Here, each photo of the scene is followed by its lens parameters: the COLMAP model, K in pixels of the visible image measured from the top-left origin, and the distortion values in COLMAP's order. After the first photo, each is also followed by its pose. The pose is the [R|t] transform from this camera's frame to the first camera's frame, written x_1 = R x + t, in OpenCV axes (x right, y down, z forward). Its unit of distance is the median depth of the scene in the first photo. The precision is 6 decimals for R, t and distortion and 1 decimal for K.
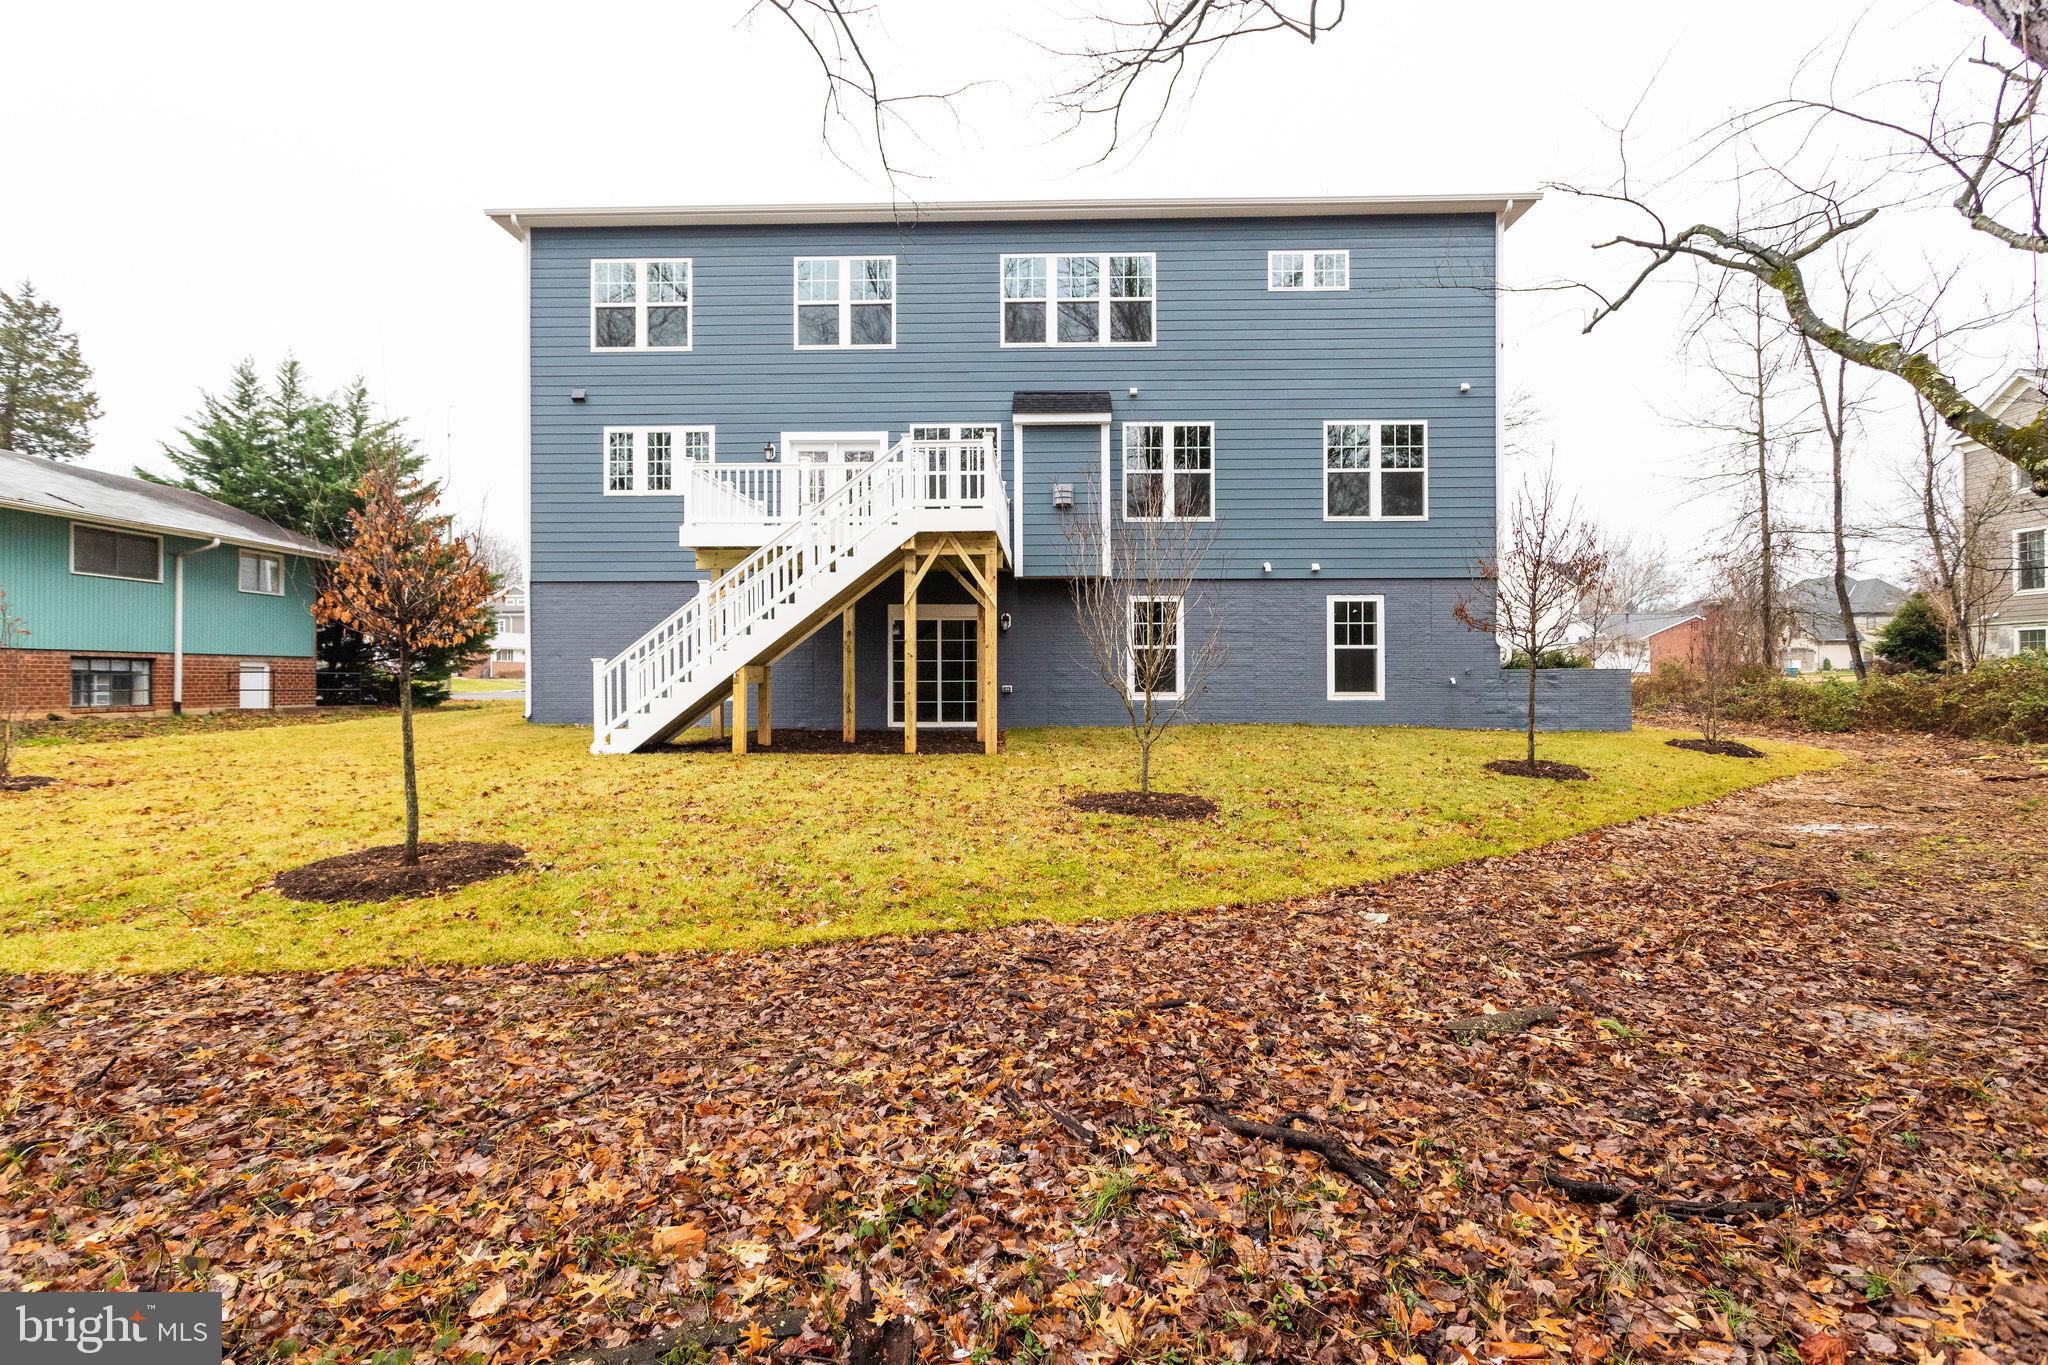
lens RADIAL K [[1023.4, 0, 1024.0], [0, 1023.4, 682.5], [0, 0, 1]] dist [-0.011977, 0.000020]
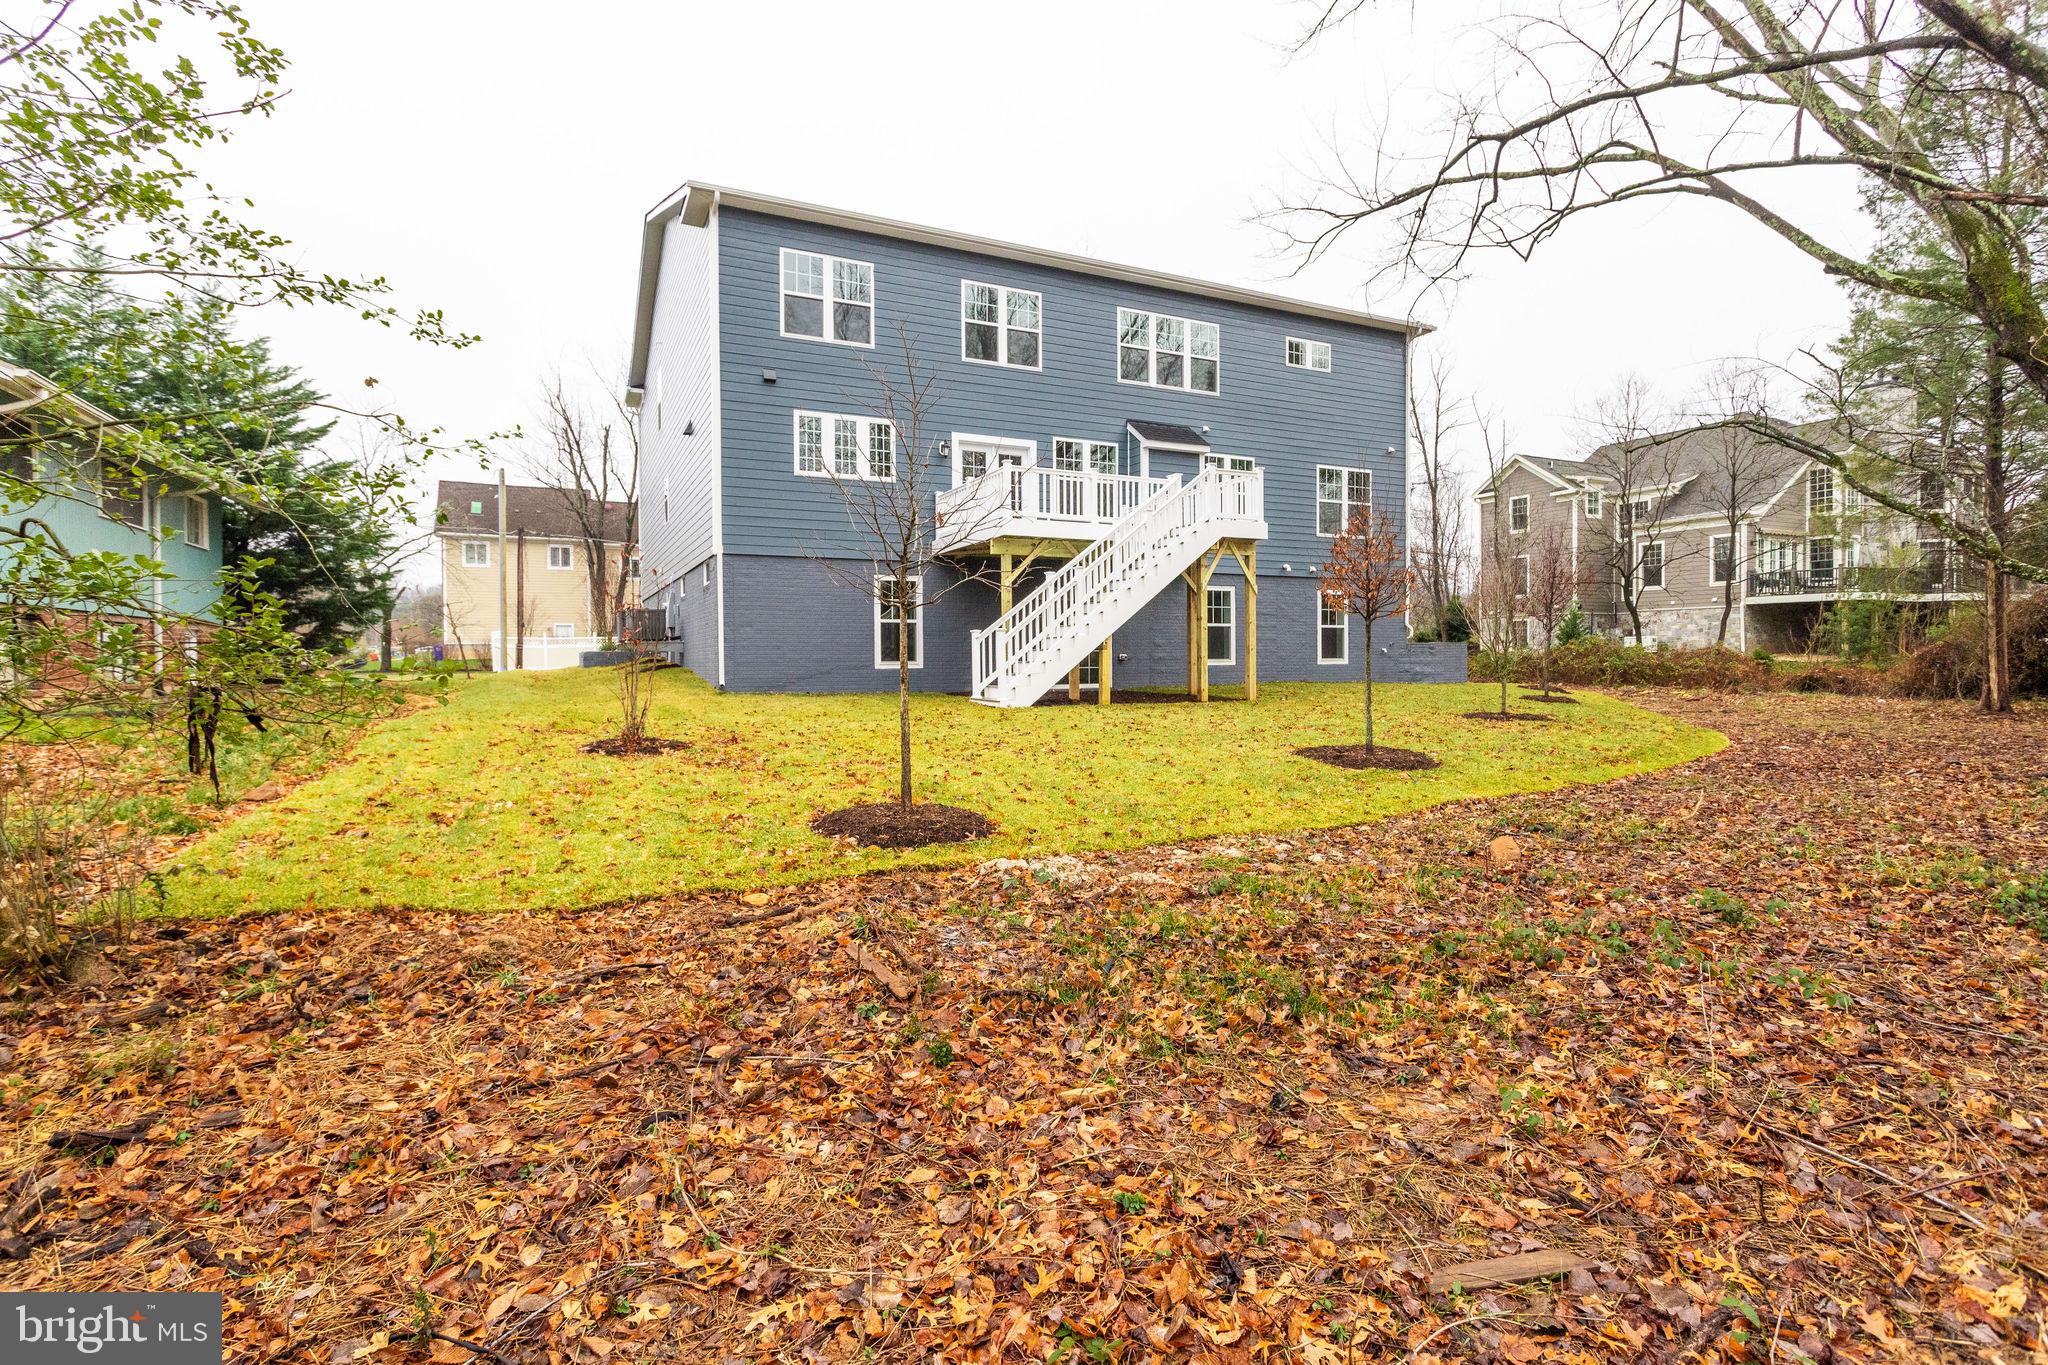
lens RADIAL K [[951.8, 0, 1024.0], [0, 951.8, 682.5], [0, 0, 1]] dist [-0.002683, -0.000829]
pose [[0.898869, -0.012033, 0.438051, -0.635416], [-0.000305, 0.999605, 0.028085, 0.005913], [-0.438216, -0.025379, 0.898511, -0.002797]]
